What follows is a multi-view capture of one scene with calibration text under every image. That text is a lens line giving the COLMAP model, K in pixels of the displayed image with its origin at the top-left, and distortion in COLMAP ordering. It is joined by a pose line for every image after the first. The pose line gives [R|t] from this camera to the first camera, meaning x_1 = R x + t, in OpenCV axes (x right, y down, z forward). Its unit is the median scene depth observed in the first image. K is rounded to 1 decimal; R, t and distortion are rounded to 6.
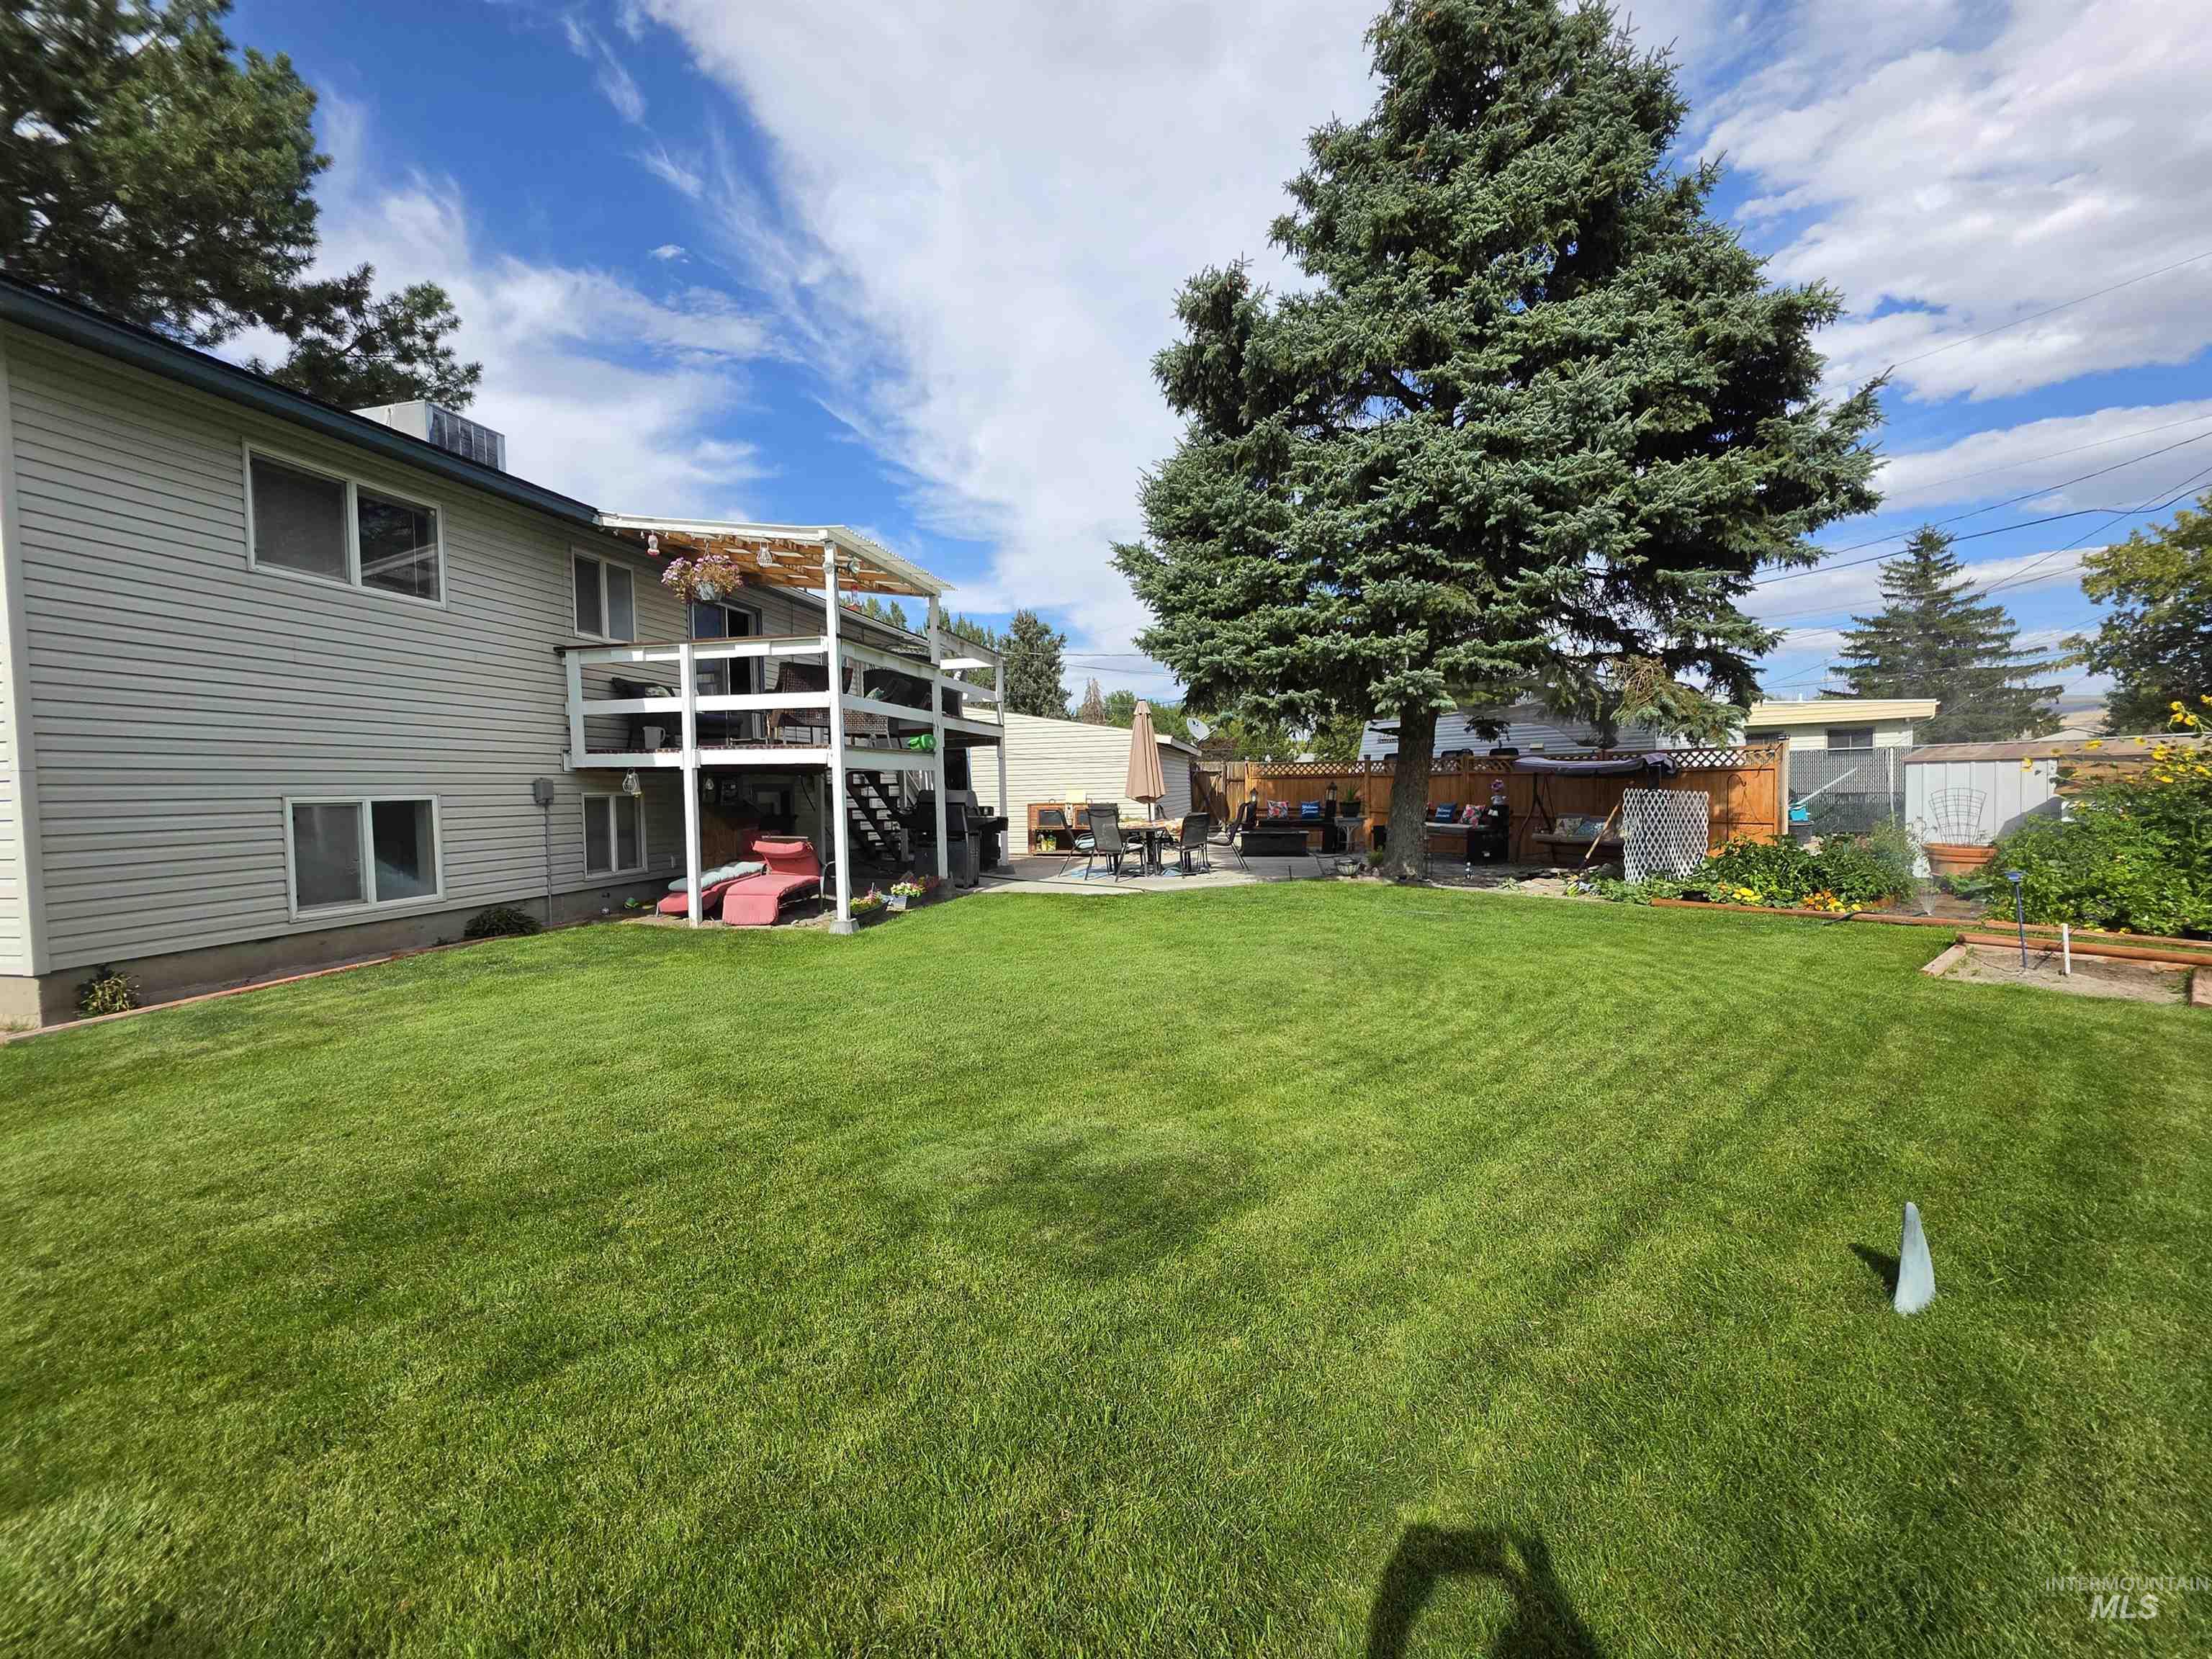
lens RADIAL K [[887.9, 0, 1106.2], [0, 887.9, 826.4], [0, 0, 1]] dist [-0.005887, 0.001432]
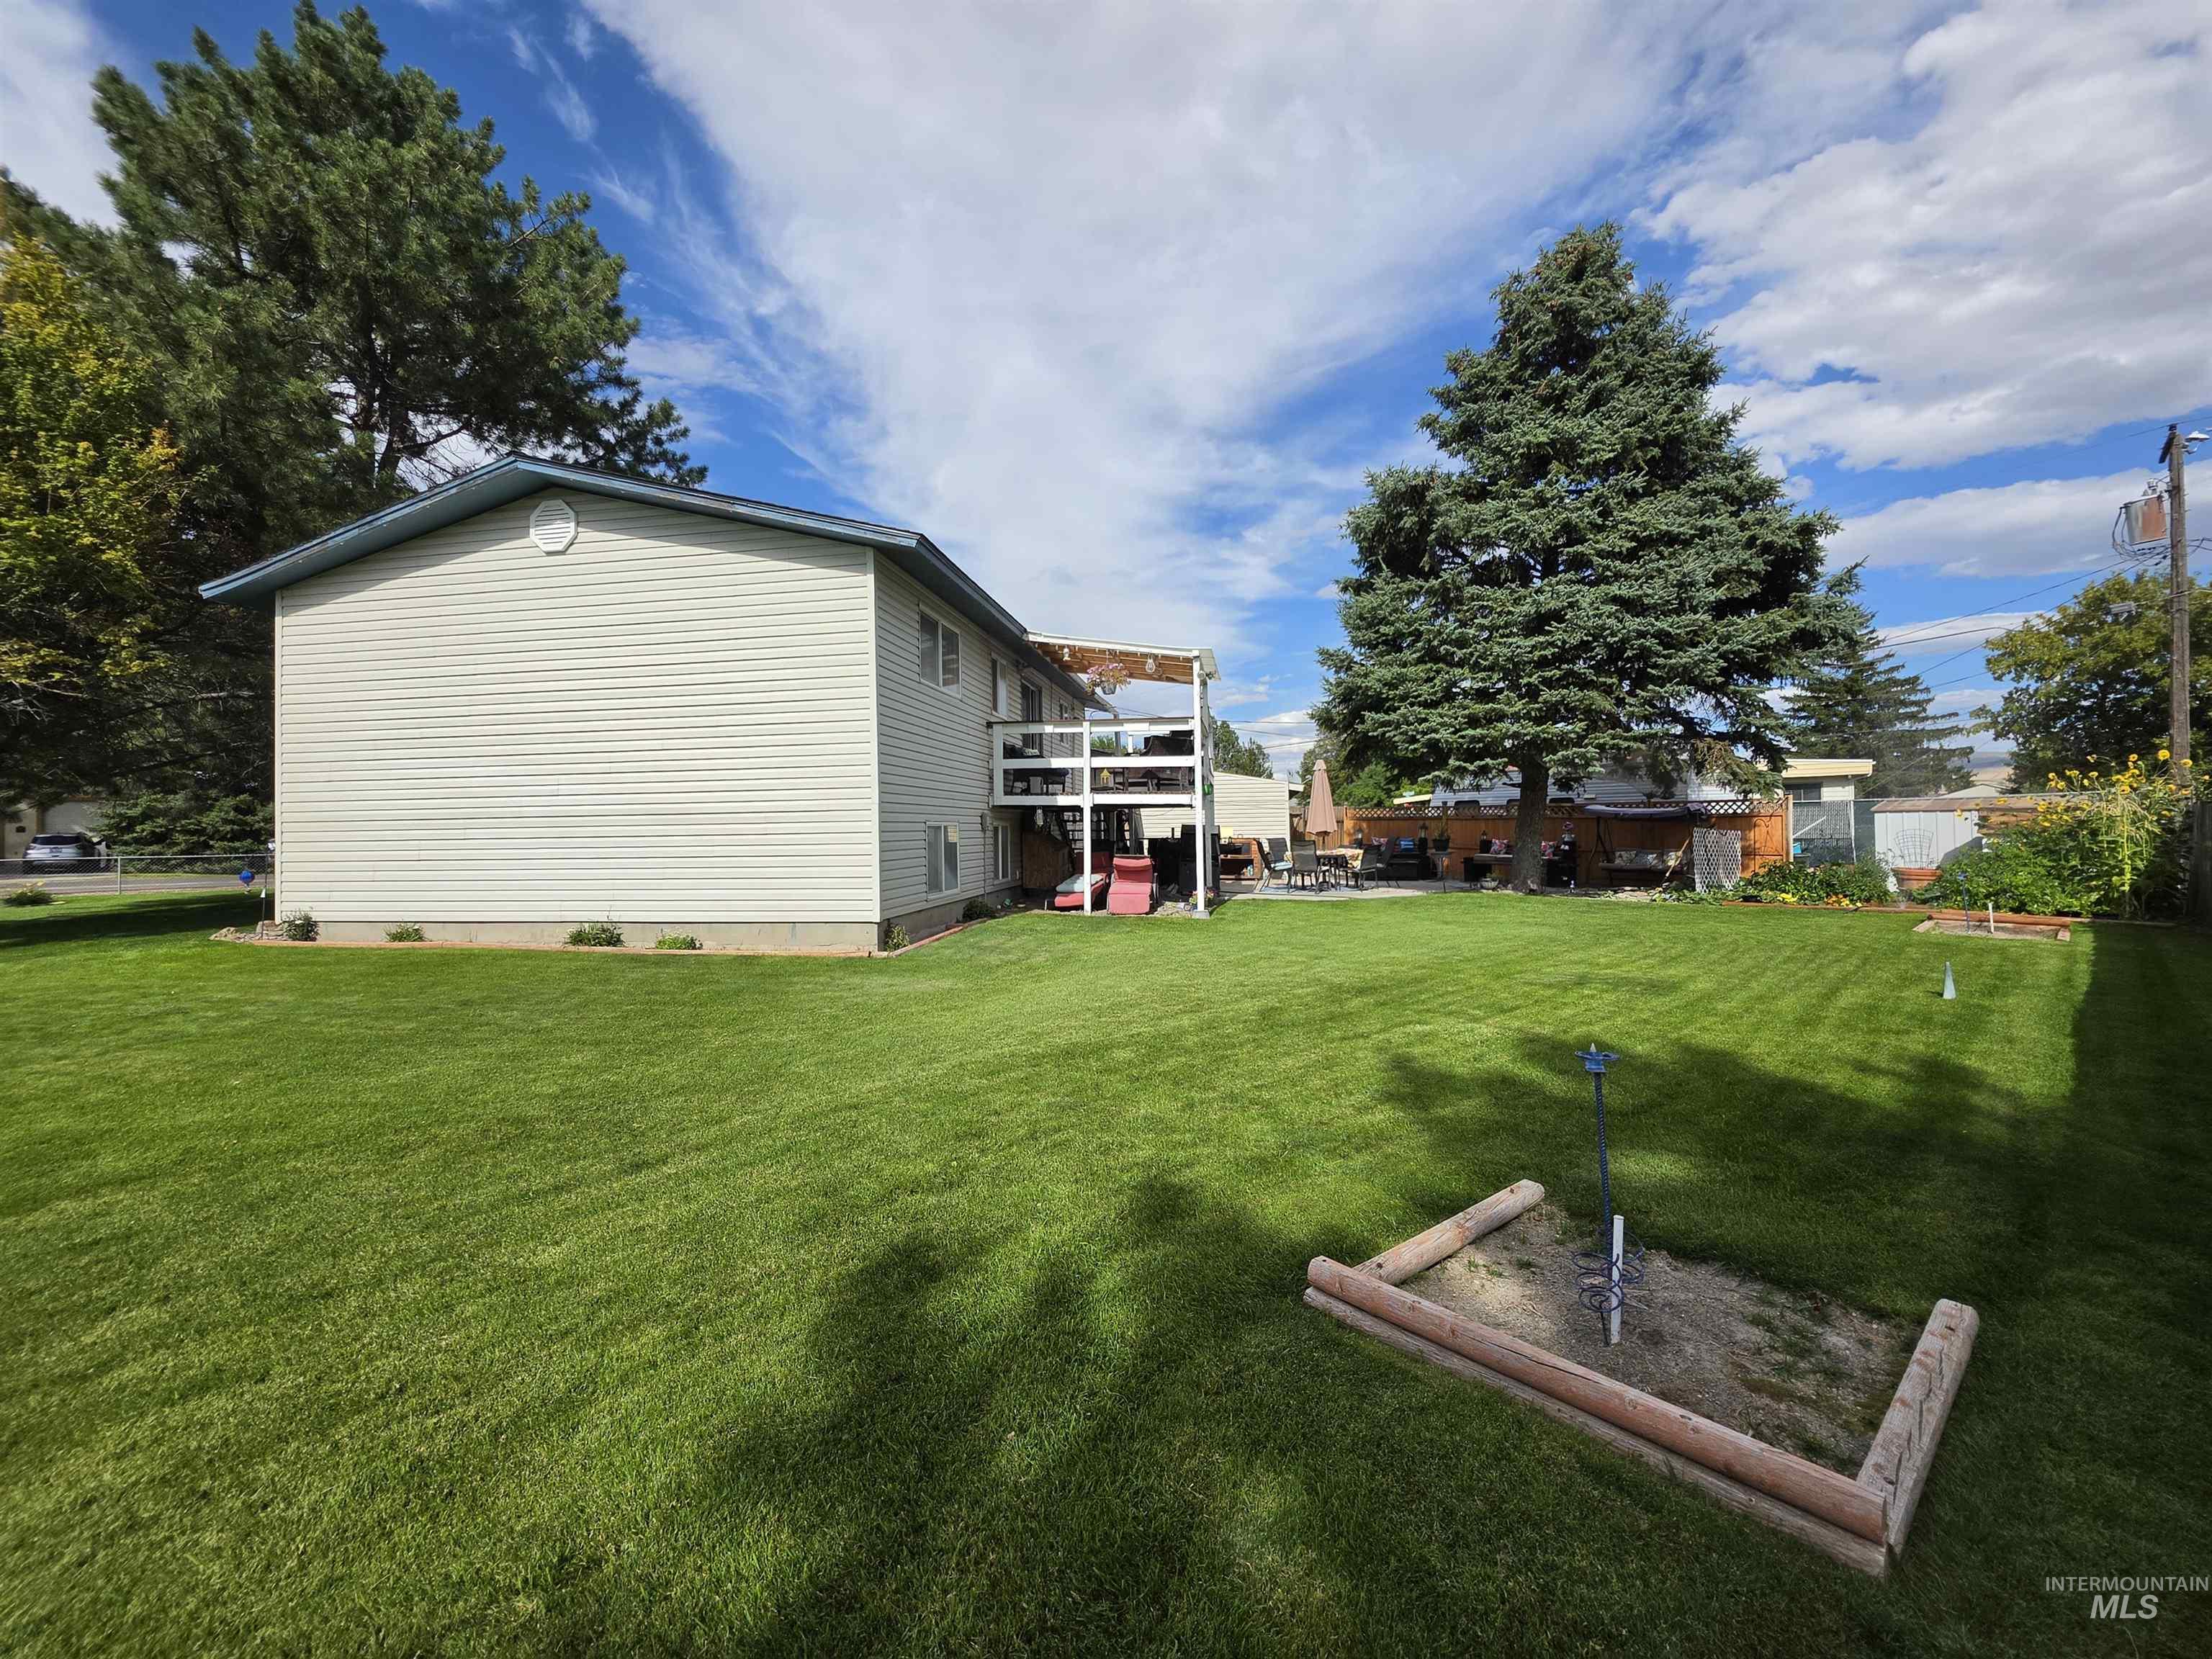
lens RADIAL K [[887.9, 0, 1107.7], [0, 887.9, 825.3], [0, 0, 1]] dist [-0.005887, 0.001432]
pose [[0.998765, 0.009961, 0.048676, -0.446738], [-0.007504, 0.998701, -0.050407, 0.034246], [-0.049114, 0.049979, 0.997542, -0.400024]]
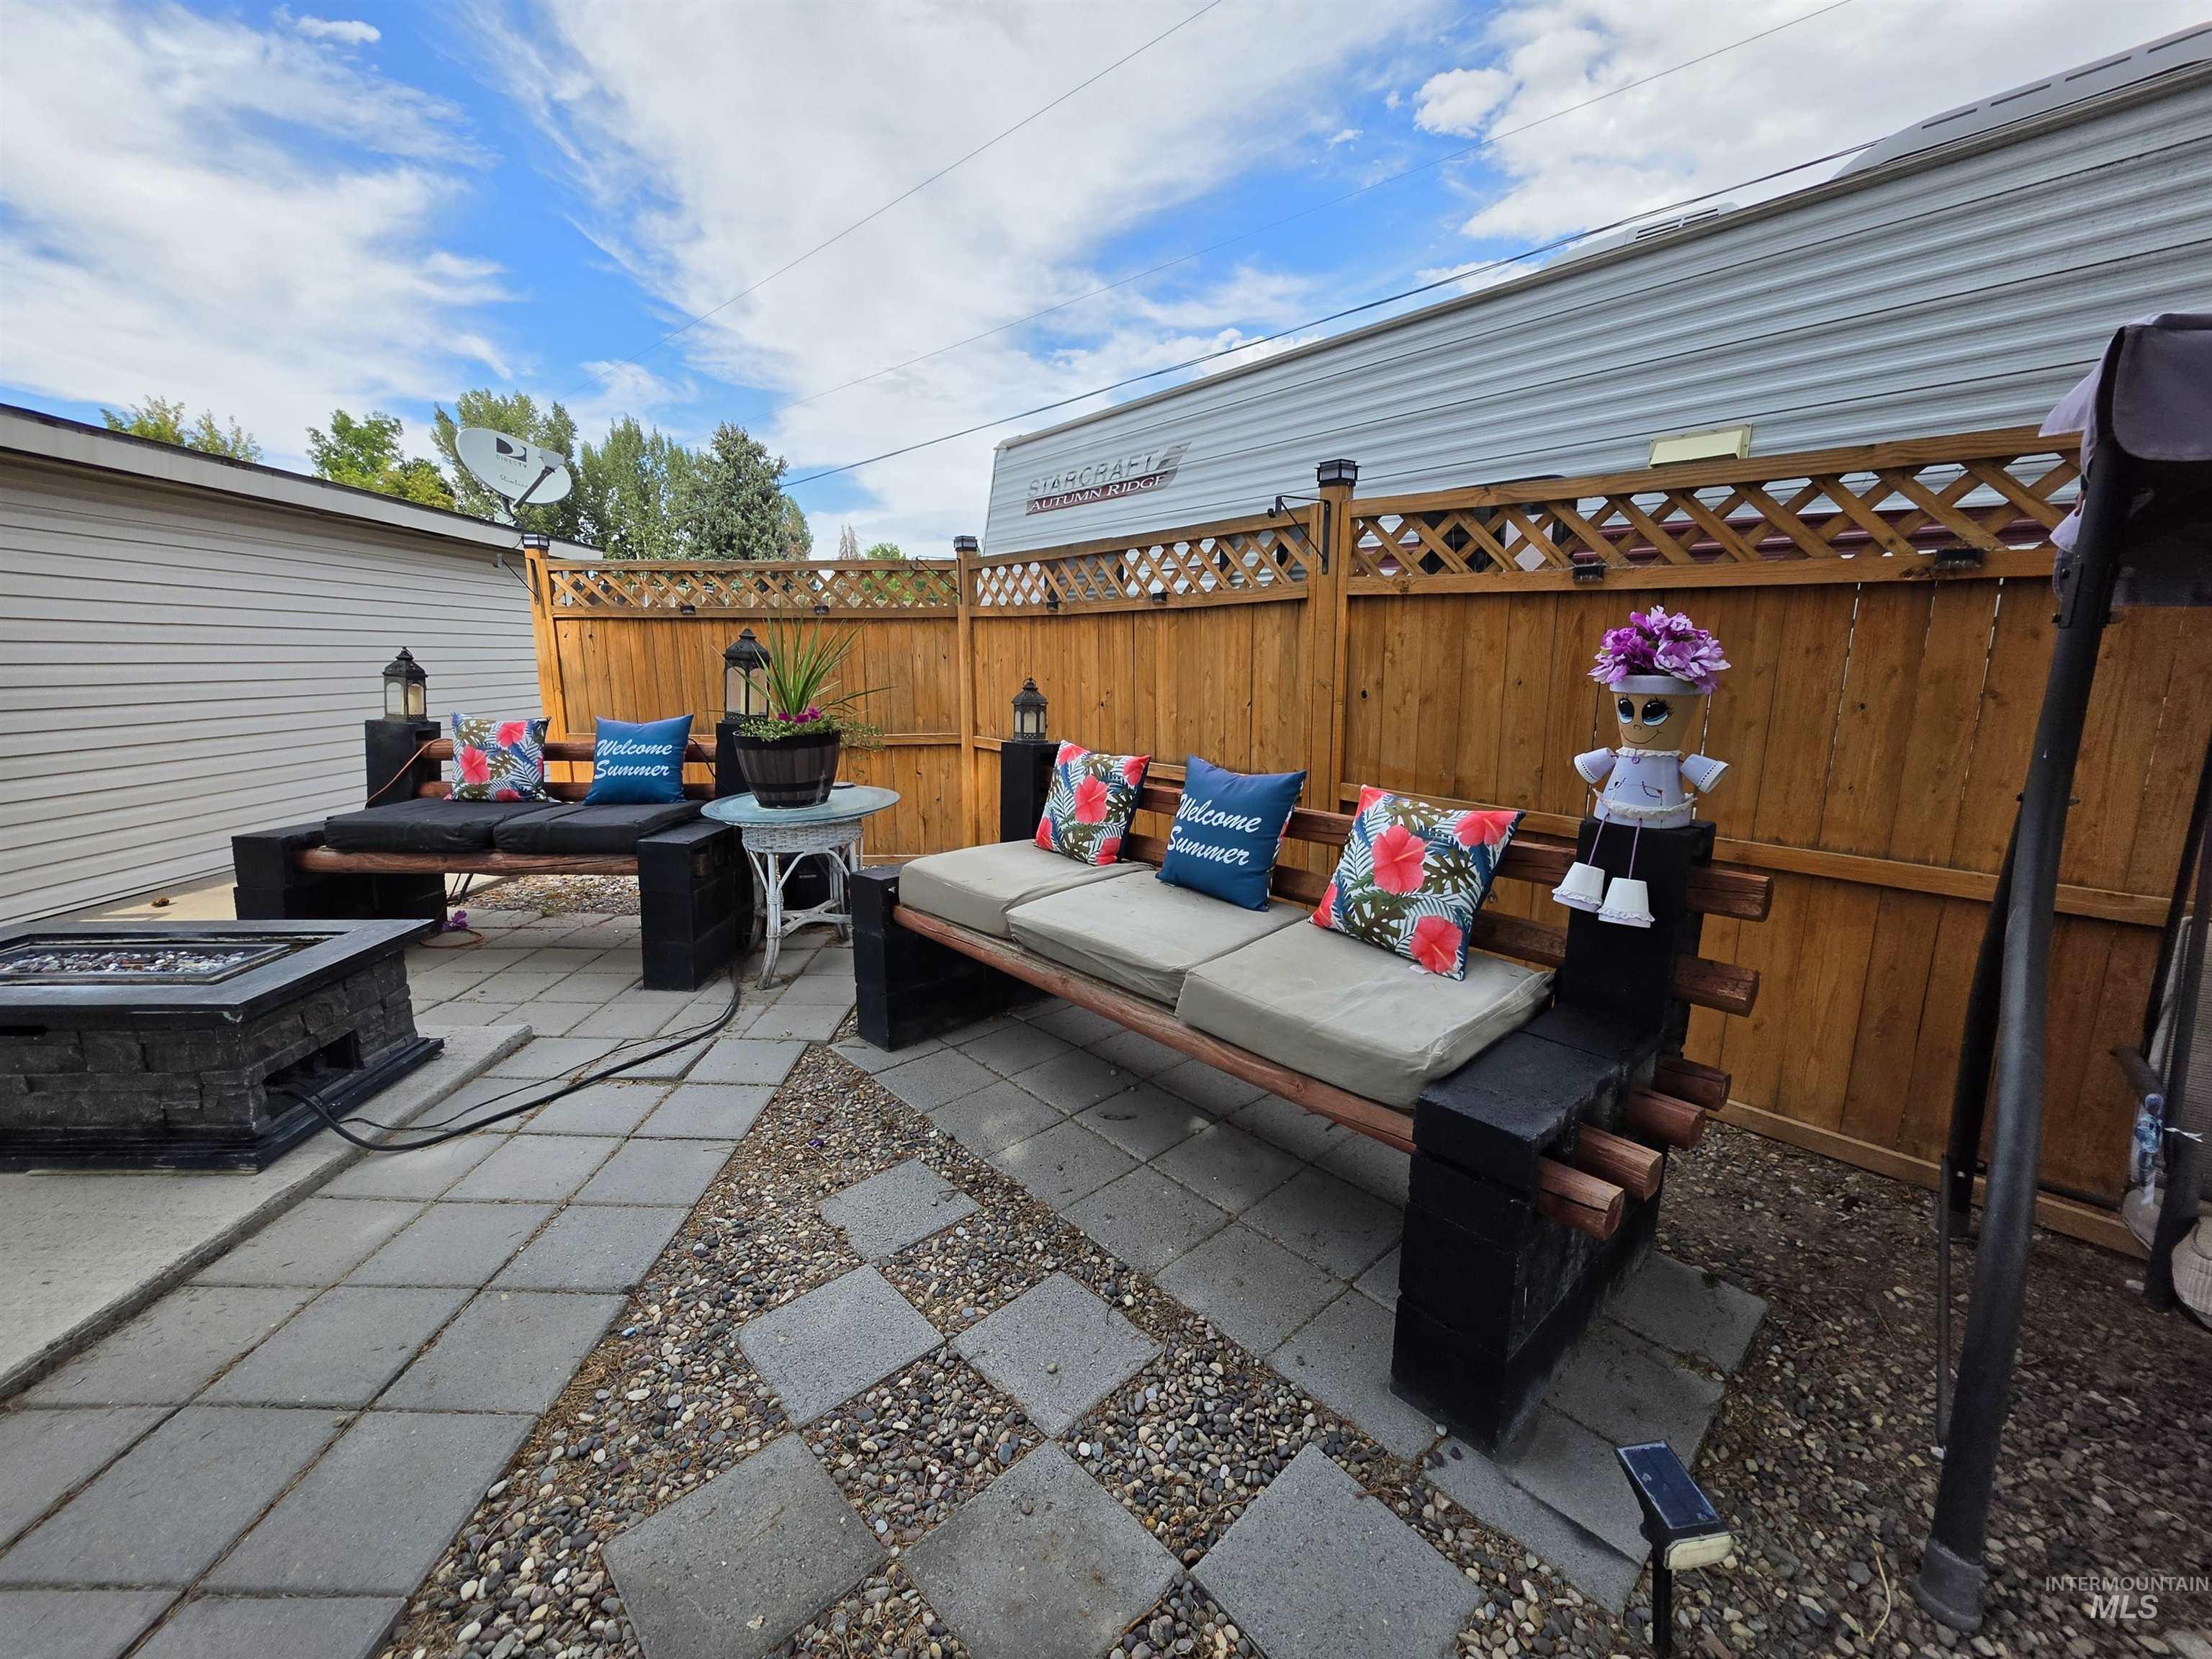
lens RADIAL K [[887.9, 0, 1091.0], [0, 887.9, 819.1], [0, 0, 1]] dist [-0.005887, 0.001432]
pose [[0.978531, -0.019688, 0.205158, 0.525100], [-0.008240, 0.990893, 0.134397, -0.062284], [-0.205936, -0.133203, 0.969457, 1.369850]]
